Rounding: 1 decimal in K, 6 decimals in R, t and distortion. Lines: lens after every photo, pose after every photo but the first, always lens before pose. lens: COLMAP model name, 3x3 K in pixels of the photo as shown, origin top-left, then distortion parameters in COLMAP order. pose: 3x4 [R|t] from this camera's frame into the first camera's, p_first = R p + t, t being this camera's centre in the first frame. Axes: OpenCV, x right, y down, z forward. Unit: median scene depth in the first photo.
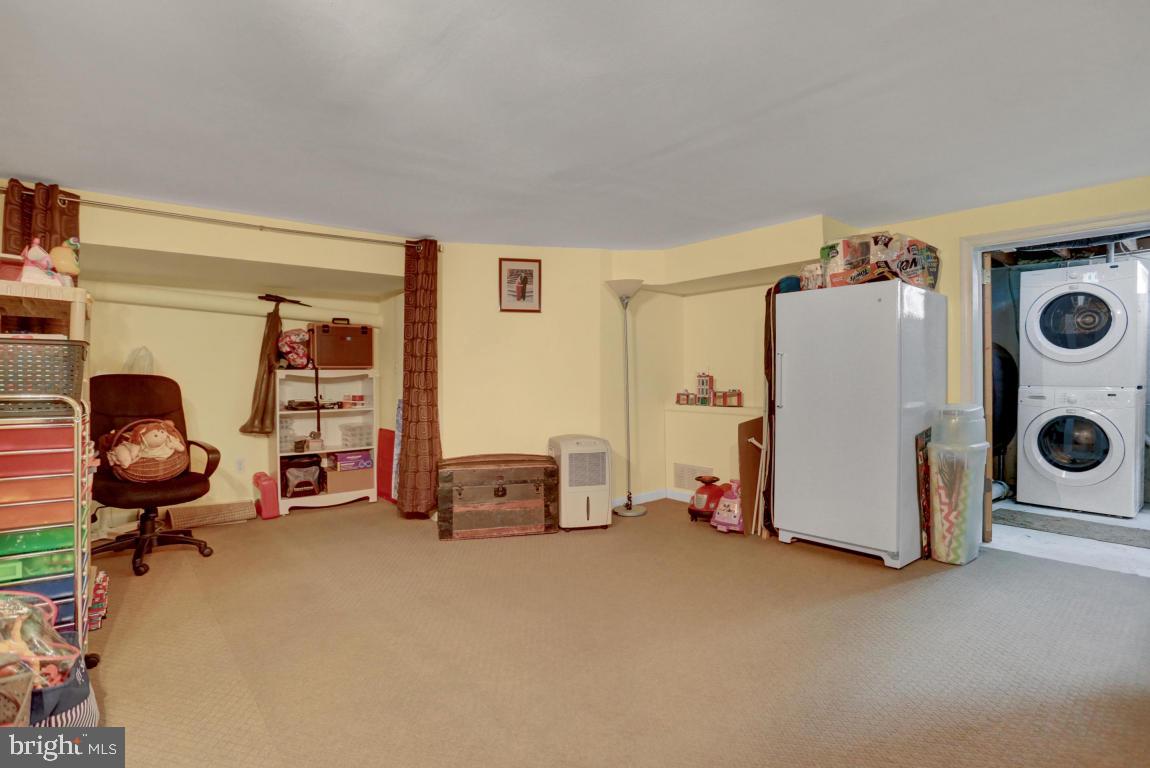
lens RADIAL K [[580.6, 0, 577.4], [0, 580.6, 379.5], [0, 0, 1]] dist [-0.024788, 0.000956]
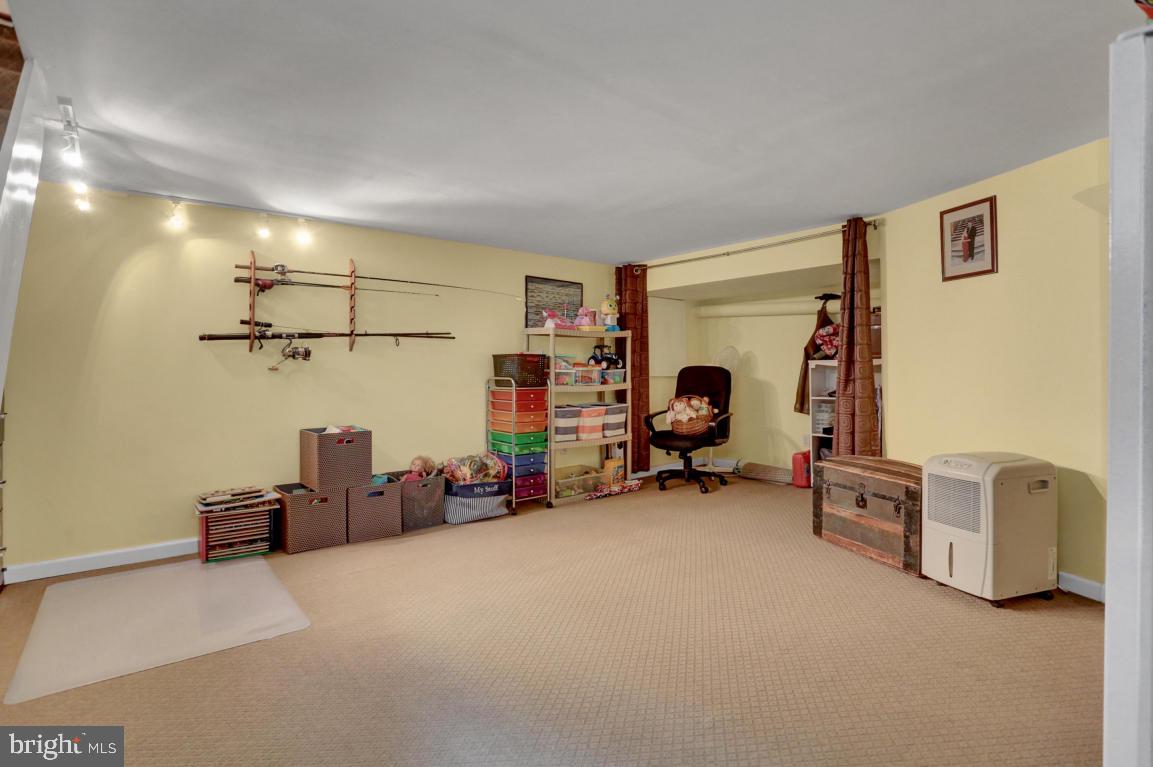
lens RADIAL K [[582.1, 0, 578.9], [0, 582.1, 379.0], [0, 0, 1]] dist [-0.024788, 0.000956]
pose [[0.039242, 0.019983, -0.999030, 0.661913], [0.006477, 0.999774, 0.020253, -0.006623], [0.999209, -0.007266, 0.039104, 0.526406]]
